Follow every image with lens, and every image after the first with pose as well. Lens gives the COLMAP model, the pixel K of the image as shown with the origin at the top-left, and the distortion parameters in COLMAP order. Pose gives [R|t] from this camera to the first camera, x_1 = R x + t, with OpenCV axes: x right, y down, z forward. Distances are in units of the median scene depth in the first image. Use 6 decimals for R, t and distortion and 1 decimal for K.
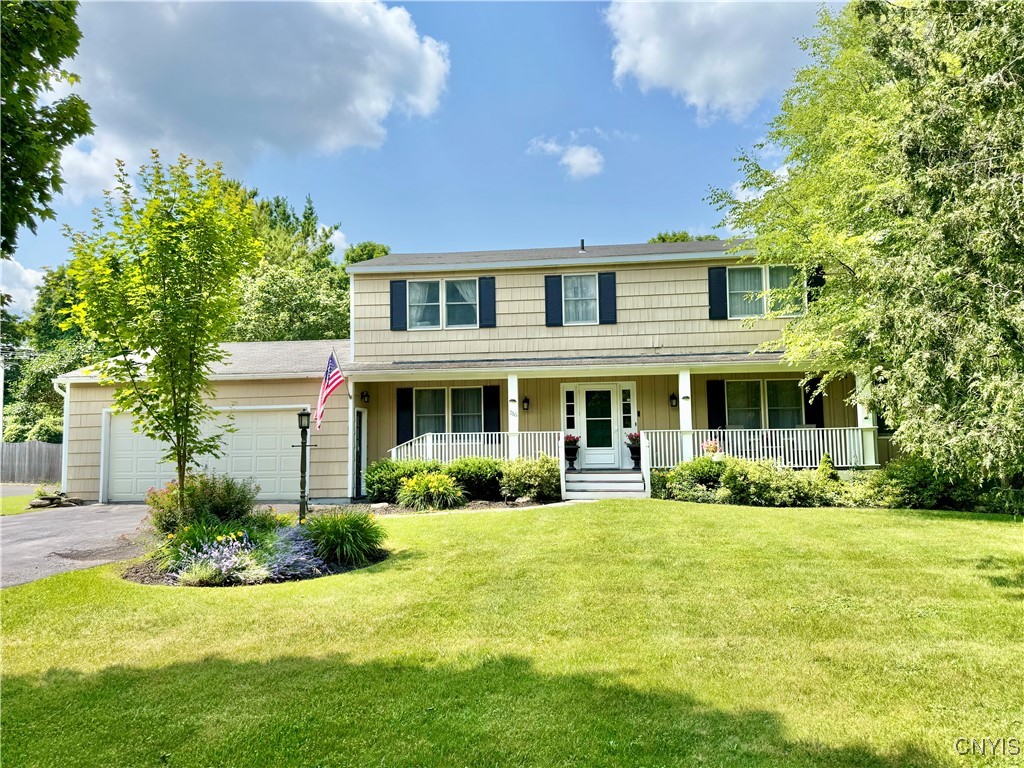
lens RADIAL K [[720.2, 0, 510.6], [0, 720.2, 389.7], [0, 0, 1]] dist [0.157065, -0.286478]
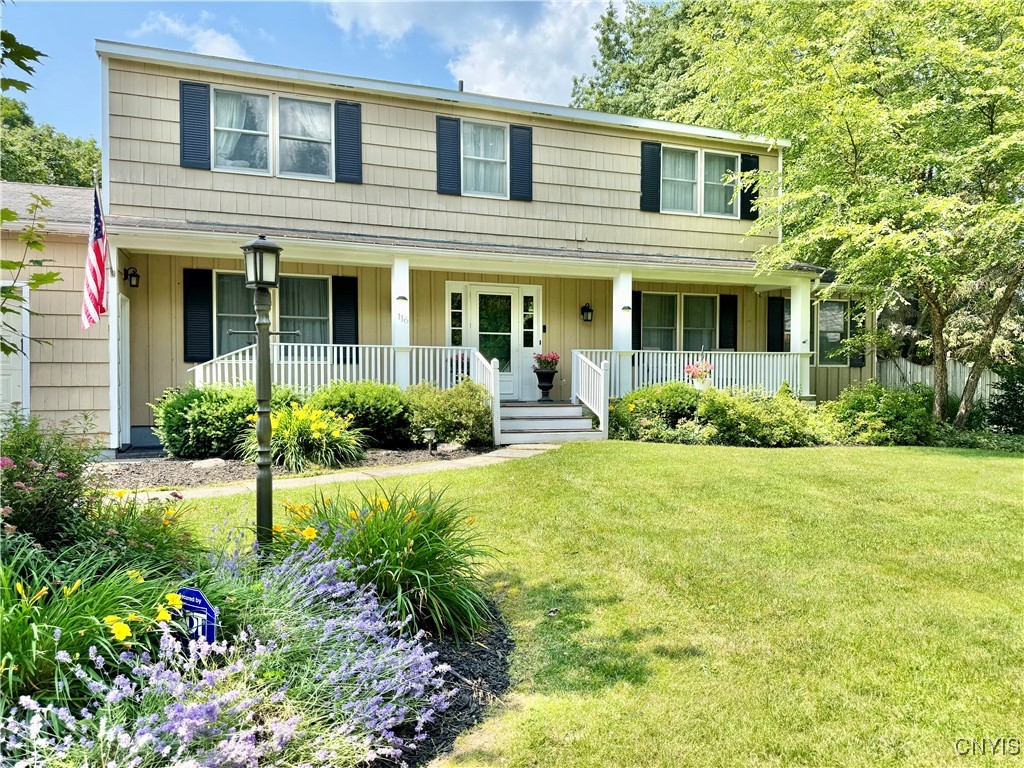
lens RADIAL K [[720.2, 0, 510.6], [0, 720.2, 389.7], [0, 0, 1]] dist [0.157065, -0.286478]
pose [[0.899386, 0.008970, 0.437063, -0.187992], [-0.048437, 0.995678, 0.079238, 0.039291], [-0.434463, -0.092436, 0.895934, 0.337577]]
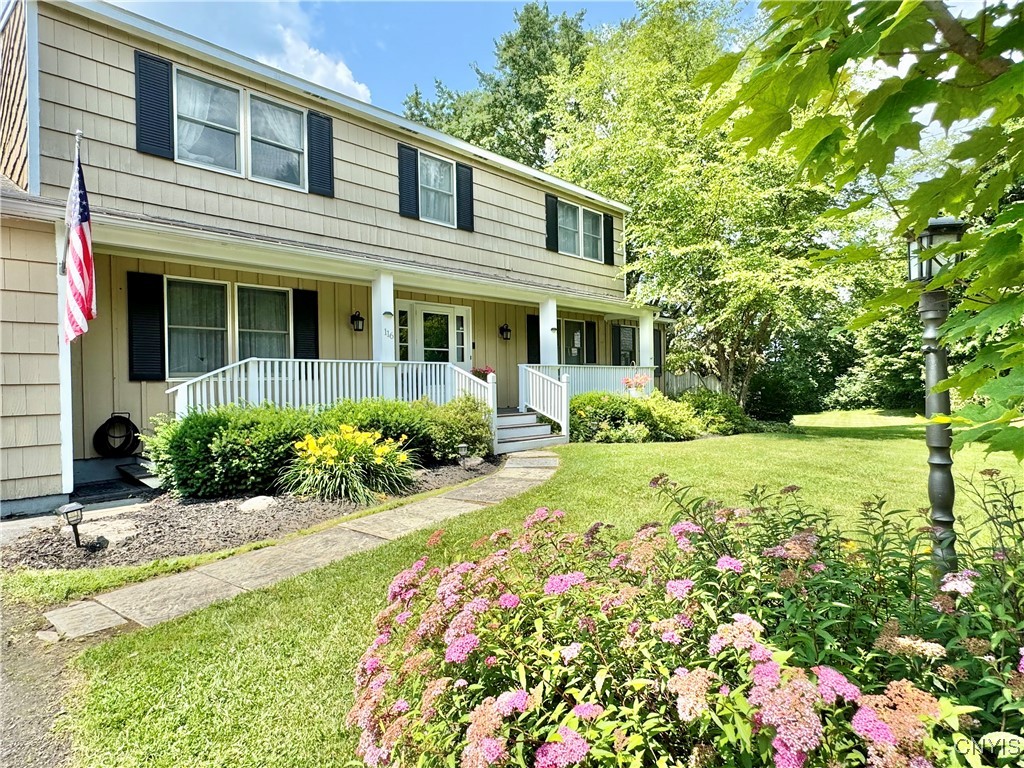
lens RADIAL K [[554.6, 0, 512.0], [0, 554.6, 384.0], [0, 0, 1]] dist [0.002887, -0.000917]
pose [[0.635512, 0.002434, 0.772087, -0.303752], [-0.055499, 0.997552, 0.042537, 0.049055], [-0.770094, -0.069883, 0.634091, 0.557327]]
